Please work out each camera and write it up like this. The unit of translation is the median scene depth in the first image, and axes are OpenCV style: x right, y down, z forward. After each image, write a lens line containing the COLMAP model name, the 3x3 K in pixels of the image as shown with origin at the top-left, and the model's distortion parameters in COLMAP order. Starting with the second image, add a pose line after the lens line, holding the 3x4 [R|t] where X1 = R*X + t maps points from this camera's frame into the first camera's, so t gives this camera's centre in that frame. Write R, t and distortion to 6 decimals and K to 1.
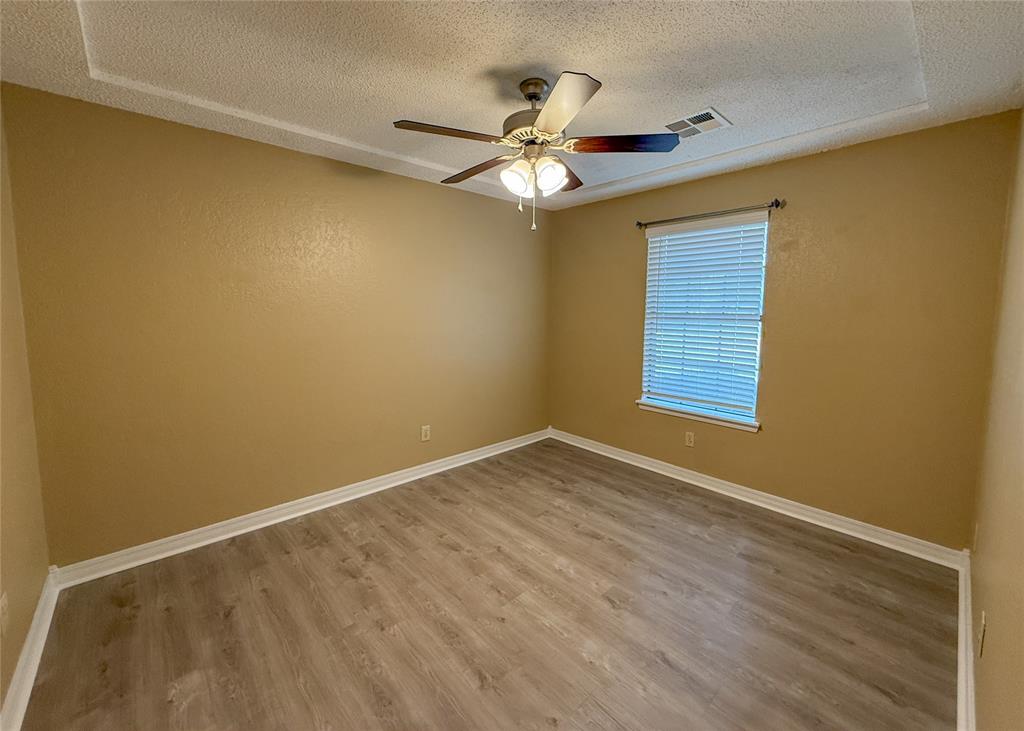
lens RADIAL K [[408.1, 0, 510.7], [0, 408.1, 345.9], [0, 0, 1]] dist [0.000104, -0.000180]
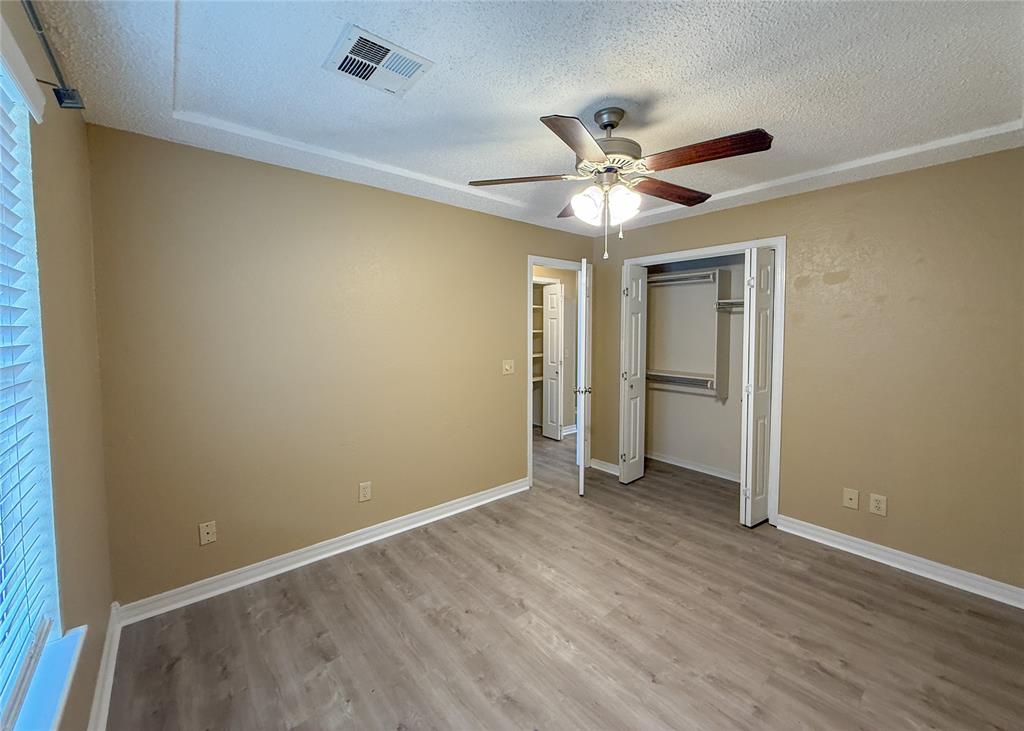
lens RADIAL K [[408.1, 0, 510.7], [0, 408.1, 345.9], [0, 0, 1]] dist [0.000104, -0.000180]
pose [[-0.999220, -0.008974, 0.038445, 0.236195], [-0.003294, 0.989376, 0.145344, -0.214395], [-0.039341, 0.145104, -0.988634, 1.943221]]
